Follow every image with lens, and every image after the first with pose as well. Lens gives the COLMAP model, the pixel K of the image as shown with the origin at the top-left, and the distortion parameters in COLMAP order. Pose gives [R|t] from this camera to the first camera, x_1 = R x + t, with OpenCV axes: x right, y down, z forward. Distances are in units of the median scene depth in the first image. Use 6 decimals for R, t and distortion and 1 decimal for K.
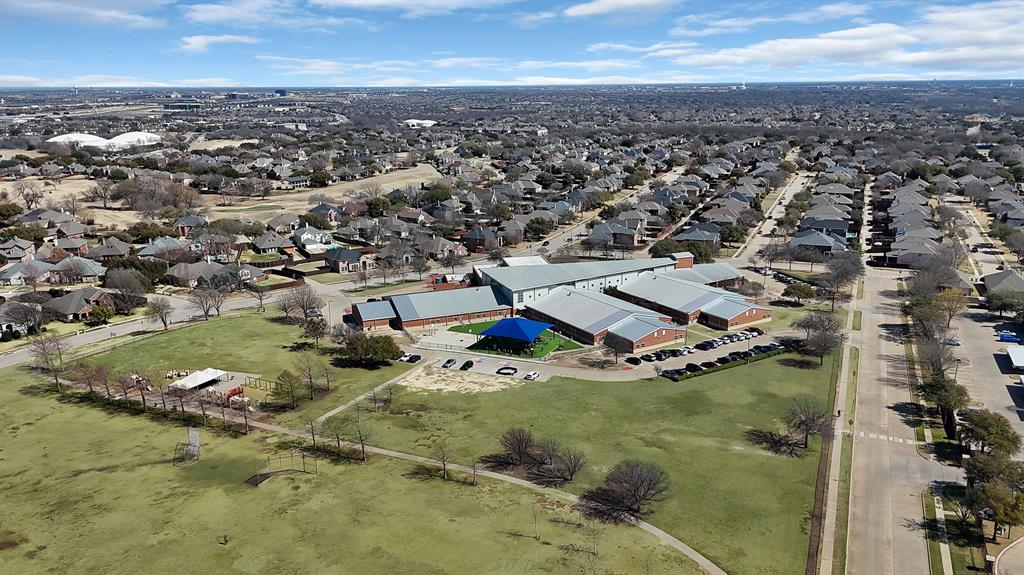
lens RADIAL K [[773.2, 0, 509.8], [0, 773.2, 285.6], [0, 0, 1]] dist [0.066293, -0.006644]
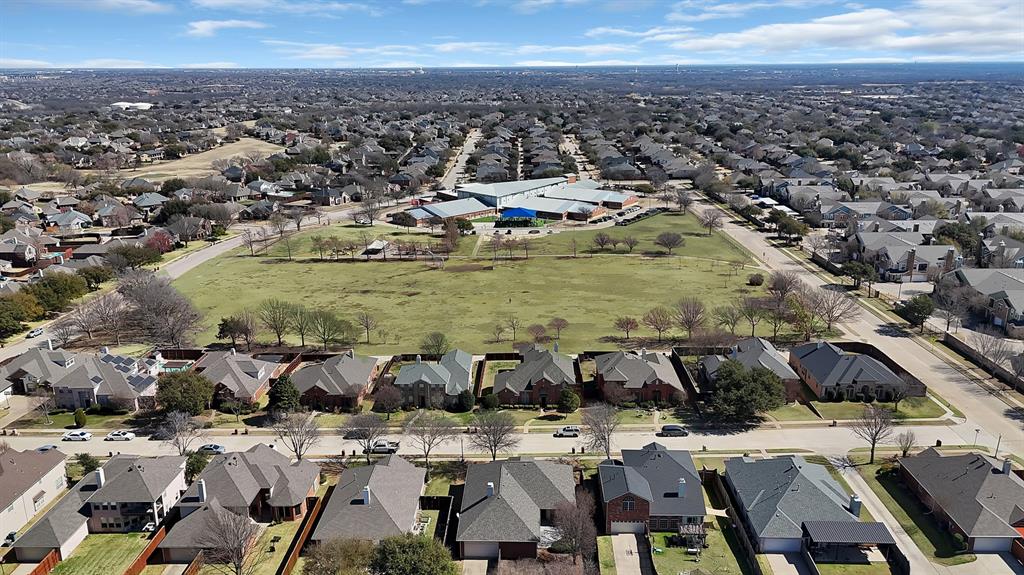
lens RADIAL K [[773.2, 0, 509.8], [0, 773.2, 285.6], [0, 0, 1]] dist [0.066293, -0.006644]
pose [[0.920126, -0.105967, 0.377013, -0.467961], [0.098687, 0.994368, 0.038634, 0.102817], [-0.378984, 0.001658, 0.925402, -0.375877]]
